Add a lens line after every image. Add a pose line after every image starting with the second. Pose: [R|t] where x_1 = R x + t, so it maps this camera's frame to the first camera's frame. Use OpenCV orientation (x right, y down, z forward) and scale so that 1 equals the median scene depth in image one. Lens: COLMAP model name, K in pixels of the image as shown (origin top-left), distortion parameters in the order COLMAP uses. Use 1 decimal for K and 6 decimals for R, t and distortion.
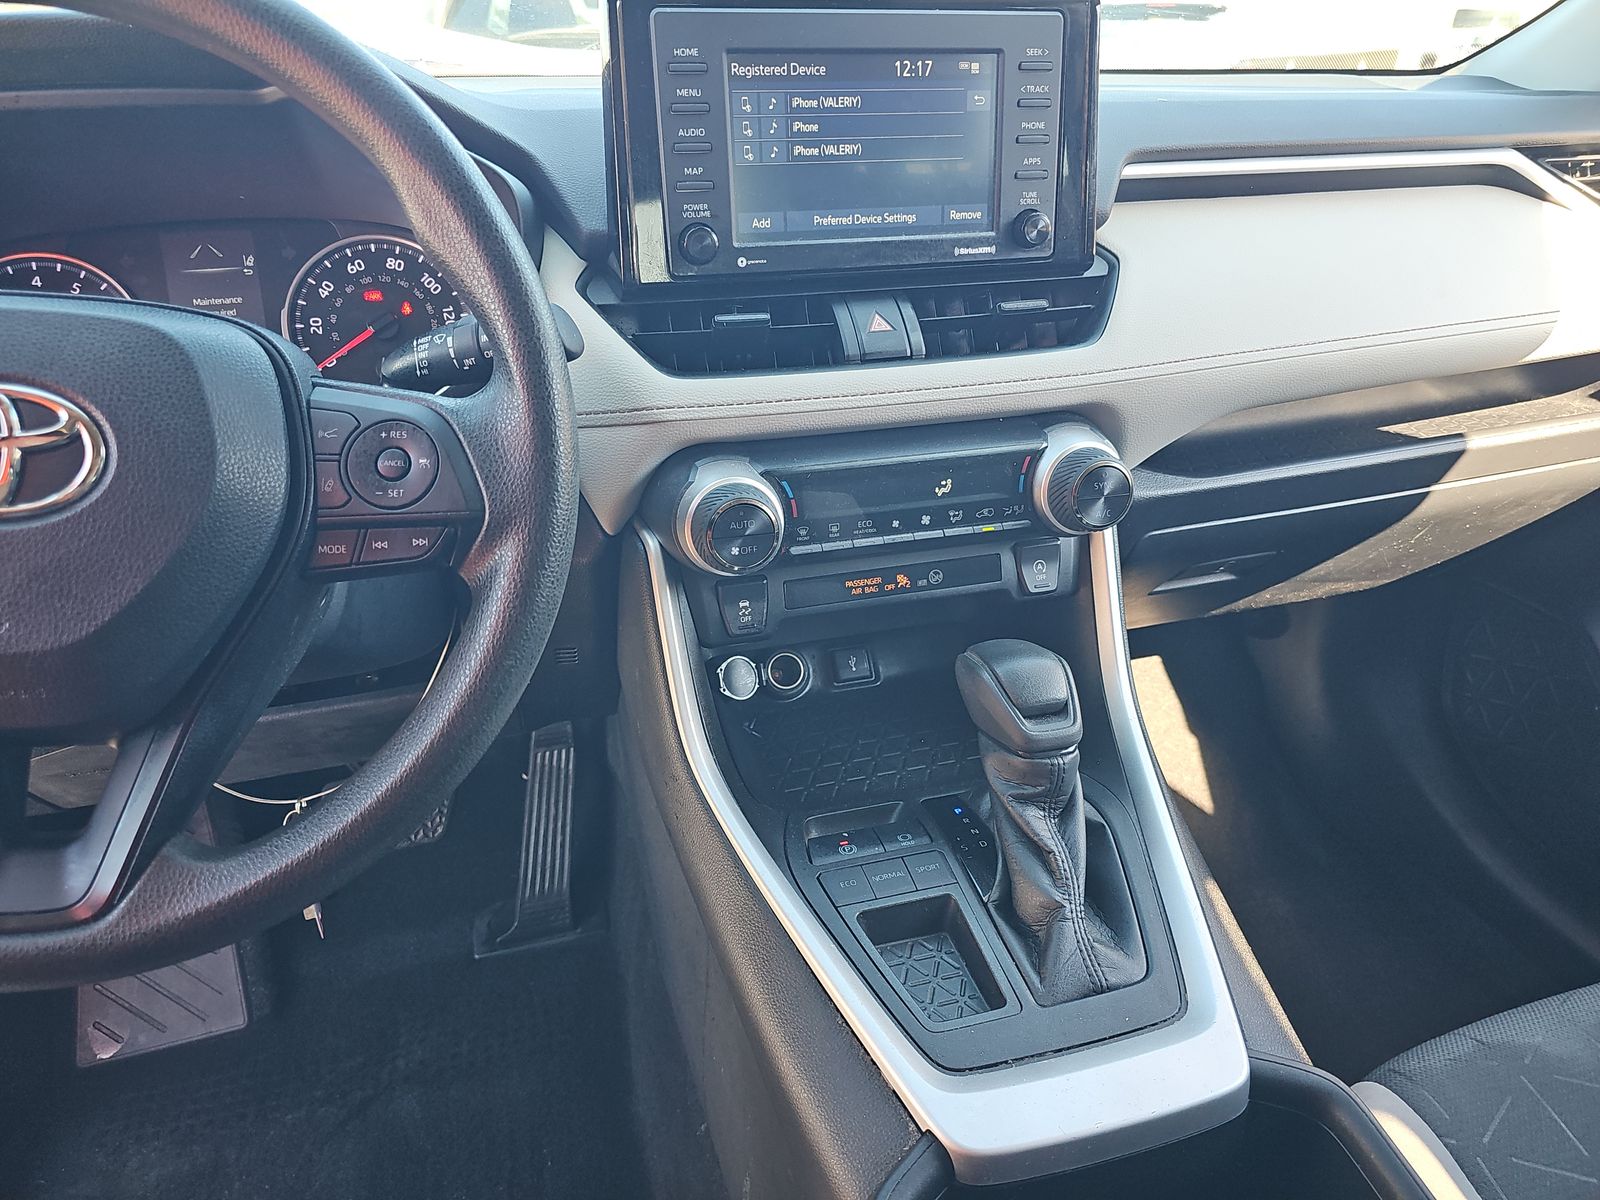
lens RADIAL K [[1084.2, 0, 788.3], [0, 1084.2, 592.1], [0, 0, 1]] dist [0.042270, -0.039125]
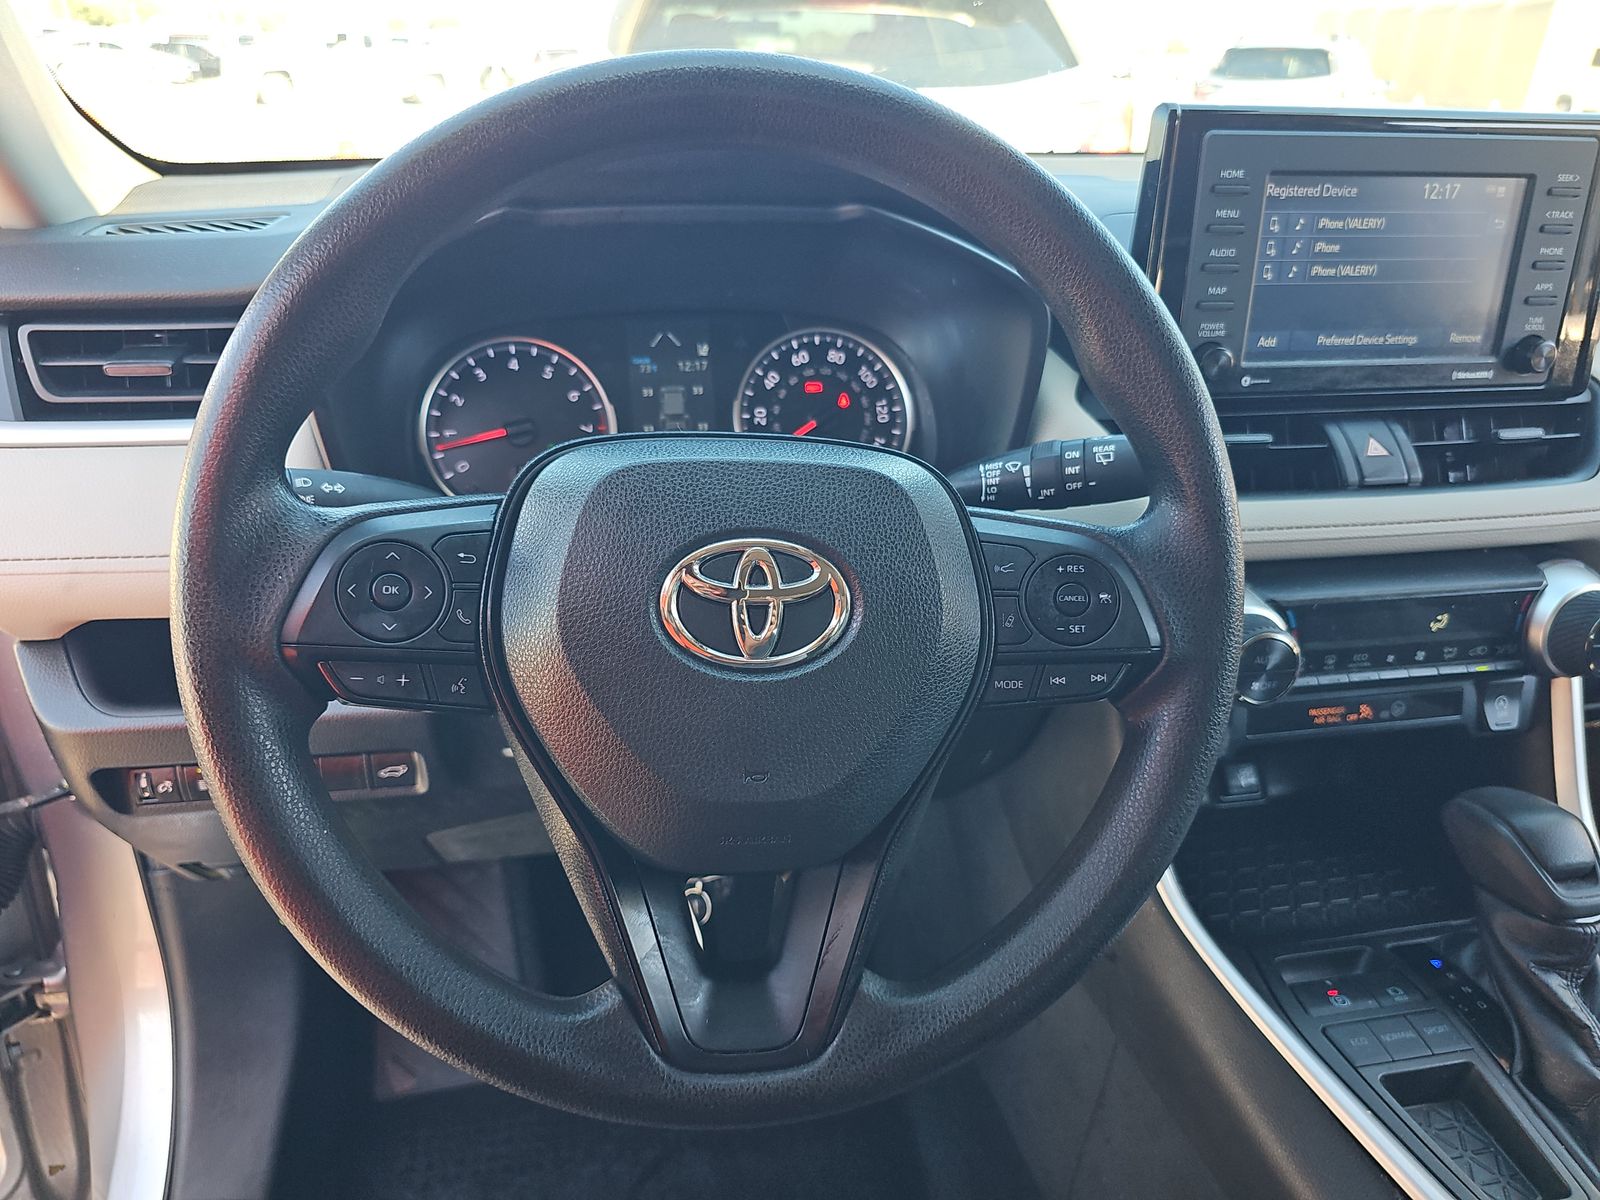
lens RADIAL K [[1084.2, 0, 789.8], [0, 1084.2, 604.7], [0, 0, 1]] dist [0.042270, -0.039125]
pose [[0.995993, 0.060610, -0.065760, -0.355350], [-0.061247, 0.998093, -0.007720, -0.068081], [0.065167, 0.011716, 0.997806, 0.000675]]
